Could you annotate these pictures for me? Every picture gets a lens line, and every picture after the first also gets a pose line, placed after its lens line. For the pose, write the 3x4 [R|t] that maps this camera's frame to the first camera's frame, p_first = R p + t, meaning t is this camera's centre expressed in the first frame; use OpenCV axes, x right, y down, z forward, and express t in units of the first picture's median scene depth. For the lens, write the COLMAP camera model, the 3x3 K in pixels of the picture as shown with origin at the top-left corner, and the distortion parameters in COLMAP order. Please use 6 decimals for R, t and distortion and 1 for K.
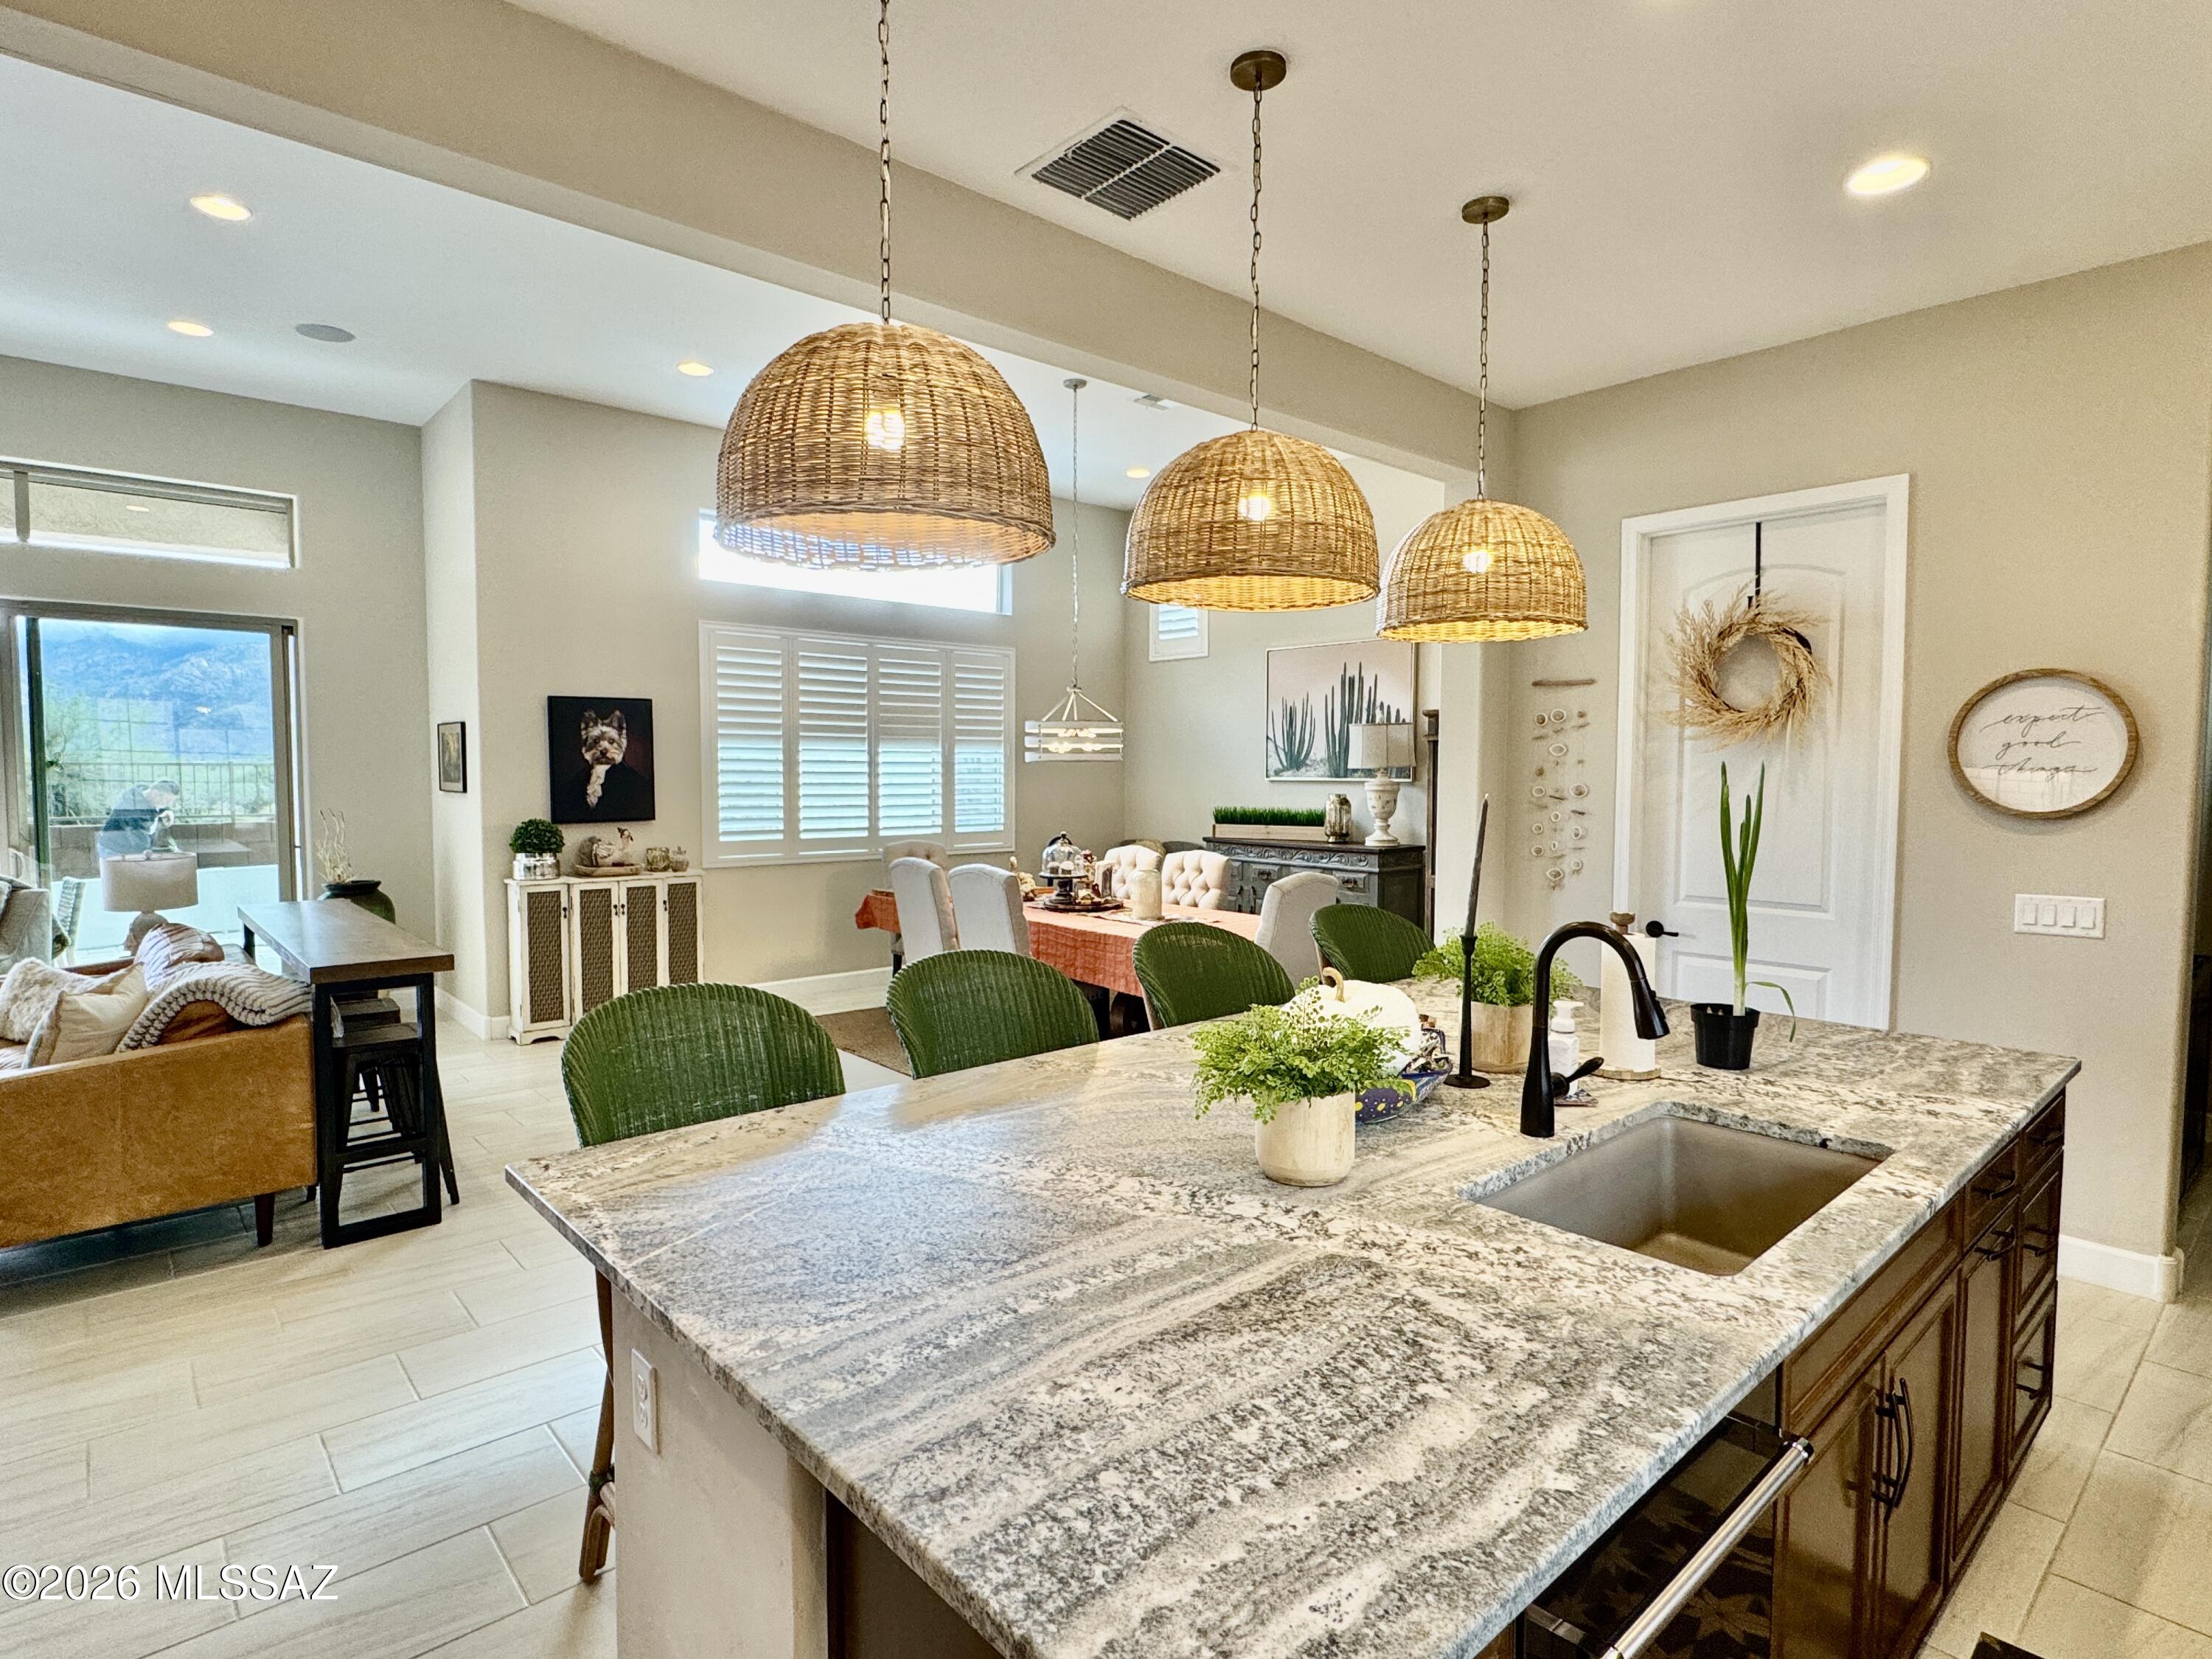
lens RADIAL K [[1155.2, 0, 1109.2], [0, 1155.2, 836.7], [0, 0, 1]] dist [-0.005613, -0.000225]
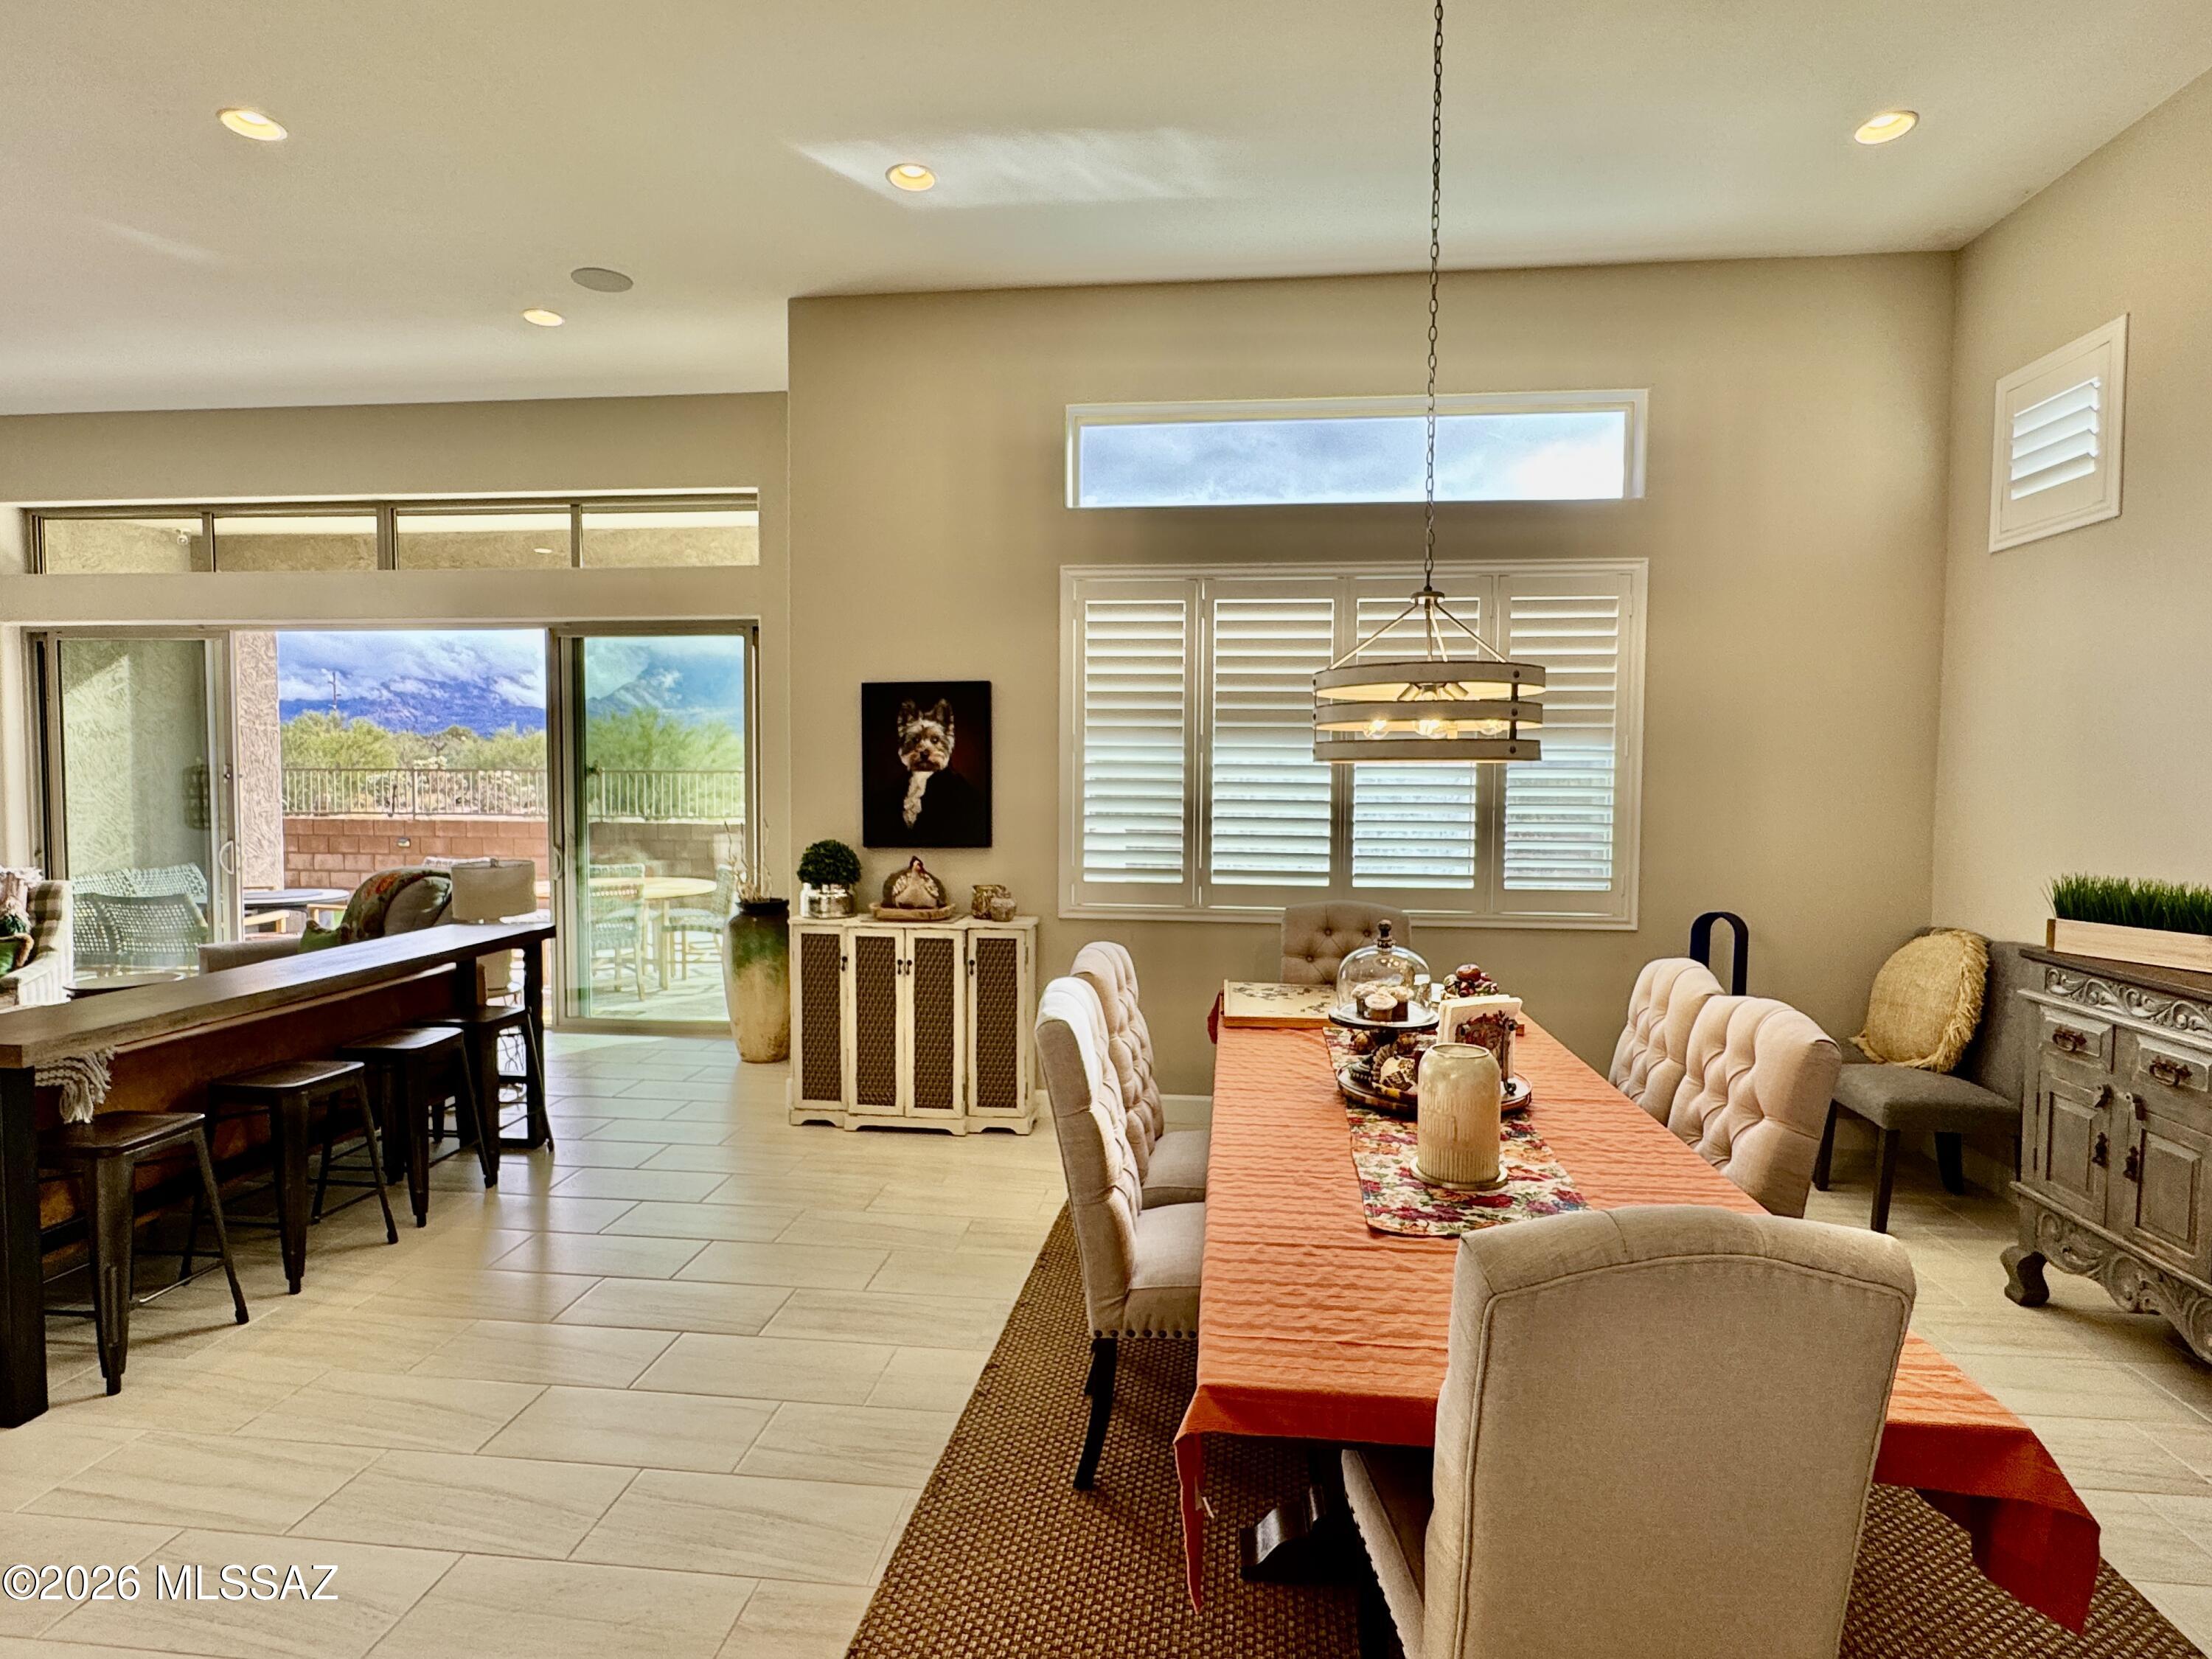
lens RADIAL K [[1155.2, 0, 1106.3], [0, 1155.2, 831.6], [0, 0, 1]] dist [-0.005613, -0.000225]
pose [[0.667486, 0.036080, -0.743748, 0.204299], [-0.047892, 0.998838, 0.005474, -0.033020], [0.743081, 0.031966, 0.668438, 0.587371]]
